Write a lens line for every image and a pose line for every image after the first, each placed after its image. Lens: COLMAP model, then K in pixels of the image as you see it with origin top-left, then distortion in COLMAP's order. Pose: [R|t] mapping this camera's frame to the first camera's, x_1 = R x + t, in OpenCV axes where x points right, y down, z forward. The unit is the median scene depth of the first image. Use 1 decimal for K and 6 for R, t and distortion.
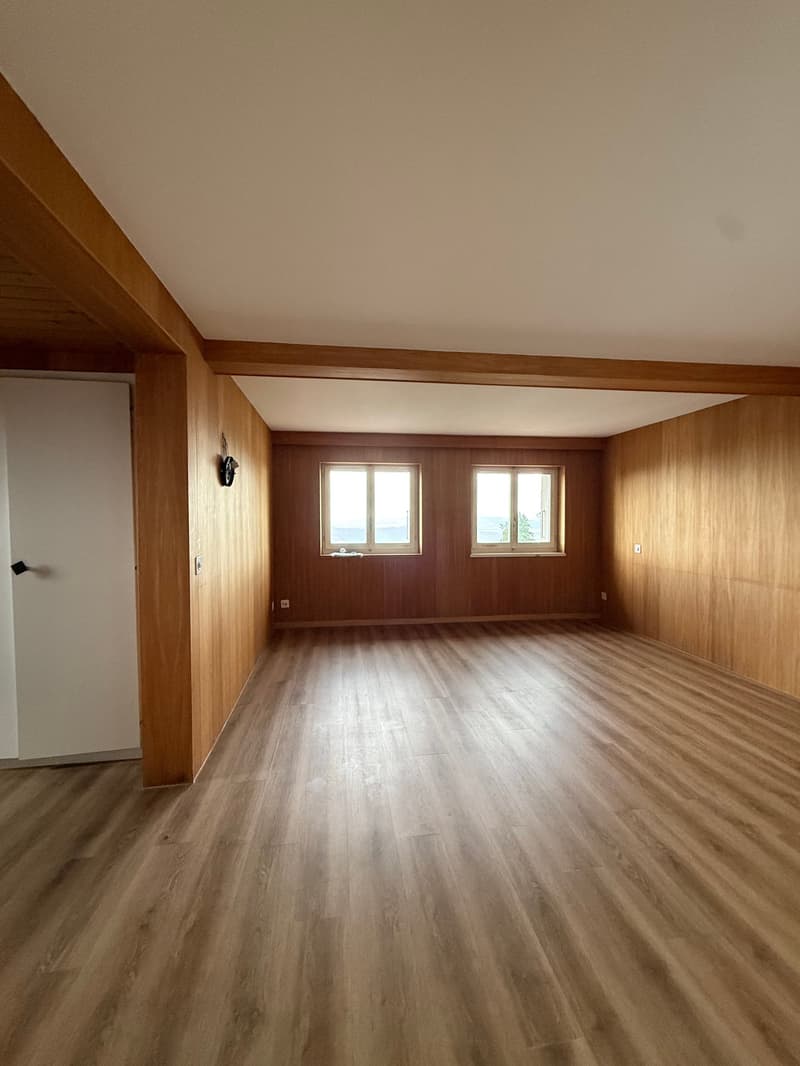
lens RADIAL K [[421.7, 0, 399.3], [0, 421.7, 534.5], [0, 0, 1]] dist [-0.030132, 0.000431]
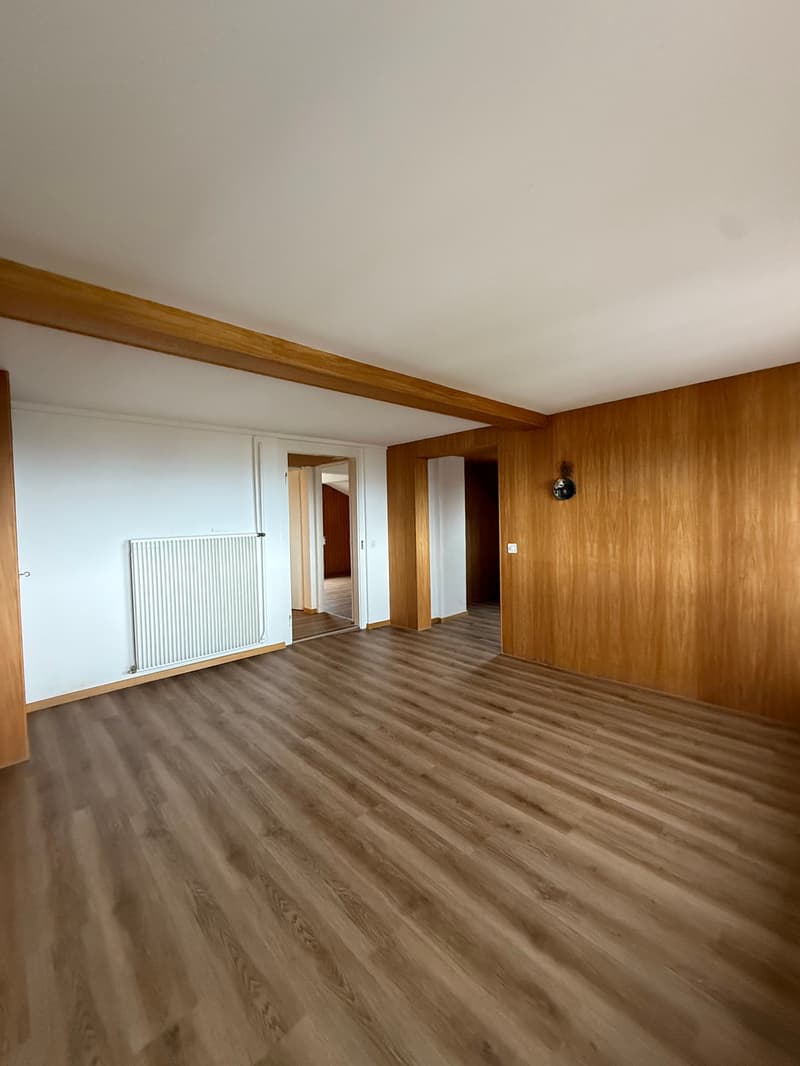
lens RADIAL K [[421.7, 0, 400.8], [0, 421.7, 529.0], [0, 0, 1]] dist [-0.030132, 0.000431]
pose [[-0.816824, 0.045297, -0.575106, 0.638940], [0.007004, 0.997618, 0.068628, -0.092579], [0.576845, 0.052029, -0.815195, 1.415153]]
